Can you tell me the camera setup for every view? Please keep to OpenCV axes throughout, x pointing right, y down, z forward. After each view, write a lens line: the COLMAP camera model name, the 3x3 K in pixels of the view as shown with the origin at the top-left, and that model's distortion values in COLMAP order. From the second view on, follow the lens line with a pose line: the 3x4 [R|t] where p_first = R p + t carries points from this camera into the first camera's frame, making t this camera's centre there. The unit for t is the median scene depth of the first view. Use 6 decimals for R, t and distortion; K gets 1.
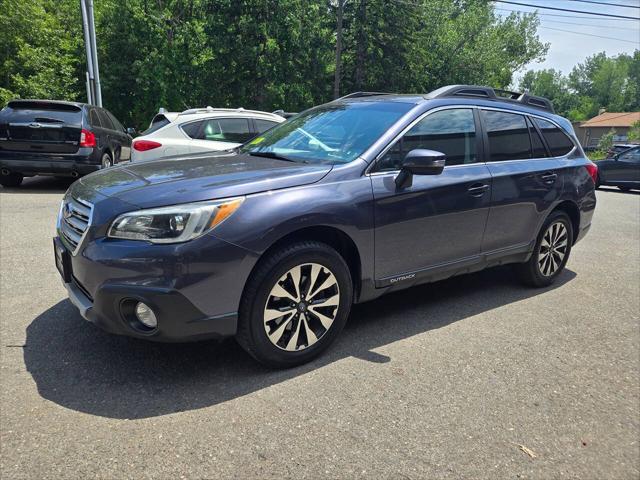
lens RADIAL K [[419.3, 0, 309.3], [0, 419.3, 244.6], [0, 0, 1]] dist [0.057603, -0.045837]
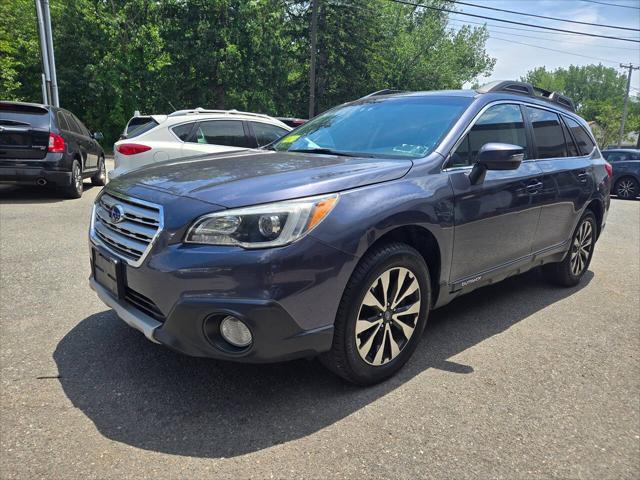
lens RADIAL K [[419.3, 0, 312.5], [0, 419.3, 250.4], [0, 0, 1]] dist [0.057603, -0.045837]
pose [[0.994154, -0.027139, 0.104506, -0.241148], [0.027976, 0.999587, -0.006551, 0.007857], [-0.104285, 0.009436, 0.994503, 0.104457]]
